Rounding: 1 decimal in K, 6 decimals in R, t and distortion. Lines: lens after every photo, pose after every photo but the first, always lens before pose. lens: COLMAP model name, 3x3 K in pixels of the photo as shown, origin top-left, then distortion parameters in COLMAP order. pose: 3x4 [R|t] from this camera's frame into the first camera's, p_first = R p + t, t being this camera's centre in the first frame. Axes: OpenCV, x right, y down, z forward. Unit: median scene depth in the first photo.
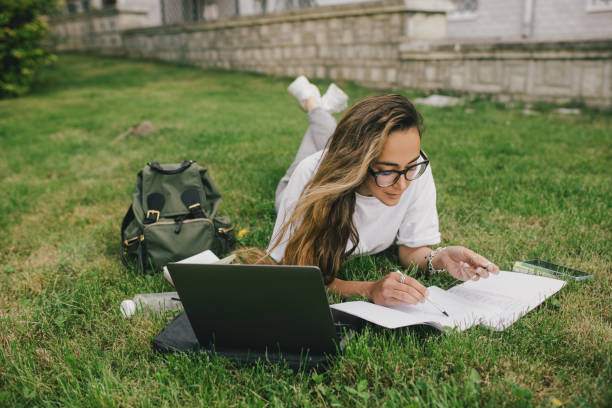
lens RADIAL K [[614.5, 0, 306.0], [0, 614.5, 204.0], [0, 0, 1]] dist [-0.037713, 0.027414]
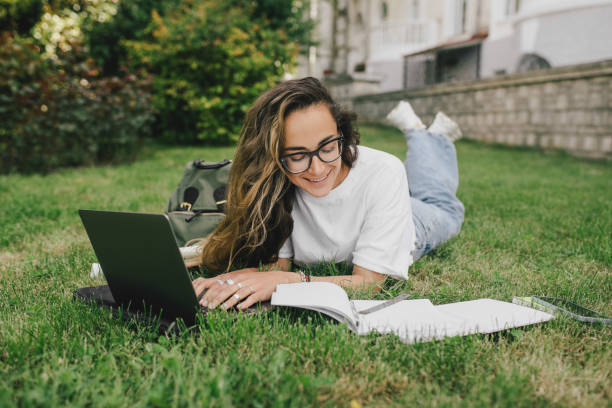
lens RADIAL K [[618.7, 0, 298.4], [0, 618.7, 201.8], [0, 0, 1]] dist [-0.037185, 0.024637]
pose [[0.912983, 0.090664, -0.397796, 0.118513], [-0.141245, 0.984943, -0.099689, 0.030100], [0.382768, 0.147201, 0.912042, 0.042664]]
